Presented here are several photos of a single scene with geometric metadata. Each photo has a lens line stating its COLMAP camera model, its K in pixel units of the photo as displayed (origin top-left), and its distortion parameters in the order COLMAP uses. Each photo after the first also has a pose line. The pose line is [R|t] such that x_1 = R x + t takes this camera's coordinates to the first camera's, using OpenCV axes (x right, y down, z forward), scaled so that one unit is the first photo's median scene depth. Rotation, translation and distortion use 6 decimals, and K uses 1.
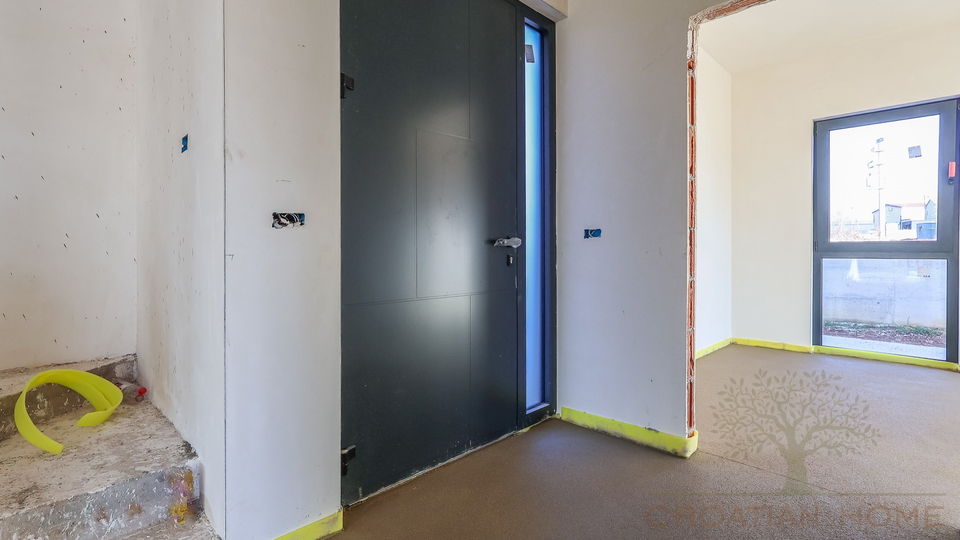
lens RADIAL K [[447.6, 0, 476.9], [0, 447.6, 254.5], [0, 0, 1]] dist [0.006928, 0.000198]
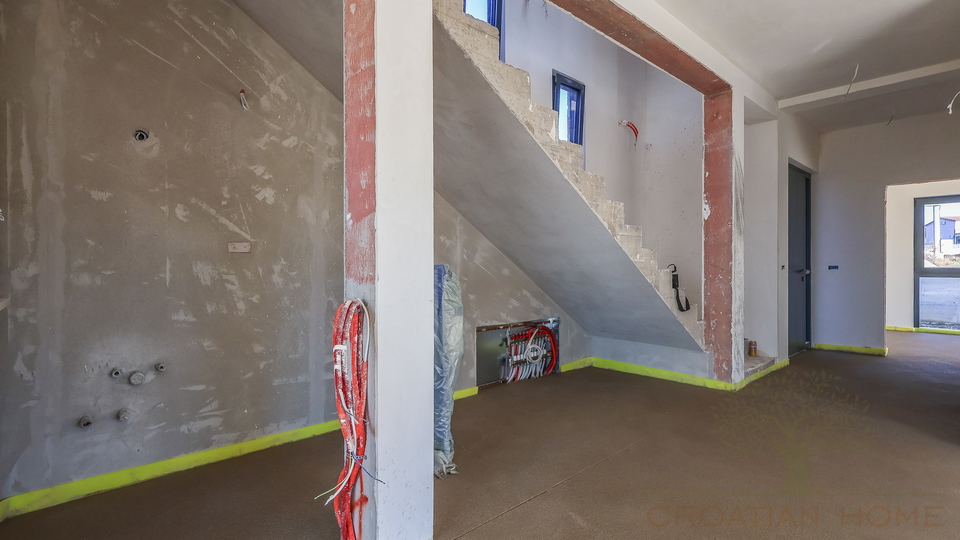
lens RADIAL K [[468.5, 0, 459.1], [0, 468.5, 269.0], [0, 0, 1]] dist [-0.004759, -0.000786]
pose [[0.998167, 0.001108, -0.060517, -1.911926], [-0.001100, 0.999999, 0.000160, -0.046036], [0.060518, -0.000093, 0.998167, -1.924399]]
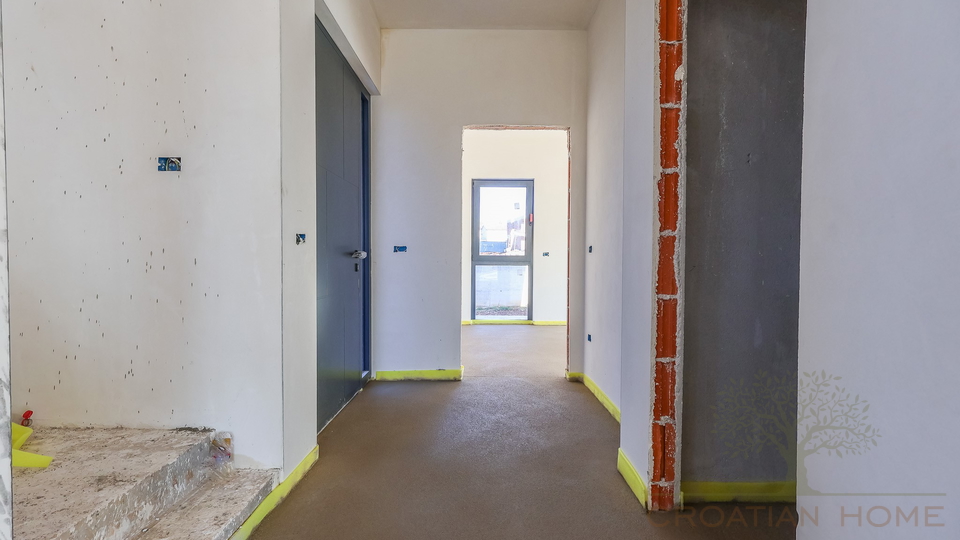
lens RADIAL K [[442.0, 0, 480.0], [0, 442.0, 270.0], [0, 0, 1]] dist [0.008692, -0.000028]
pose [[0.703980, -0.009694, 0.710153, -0.730371], [-0.003400, 0.999849, 0.017019, -0.004171], [-0.710211, -0.014395, 0.703841, -0.266086]]
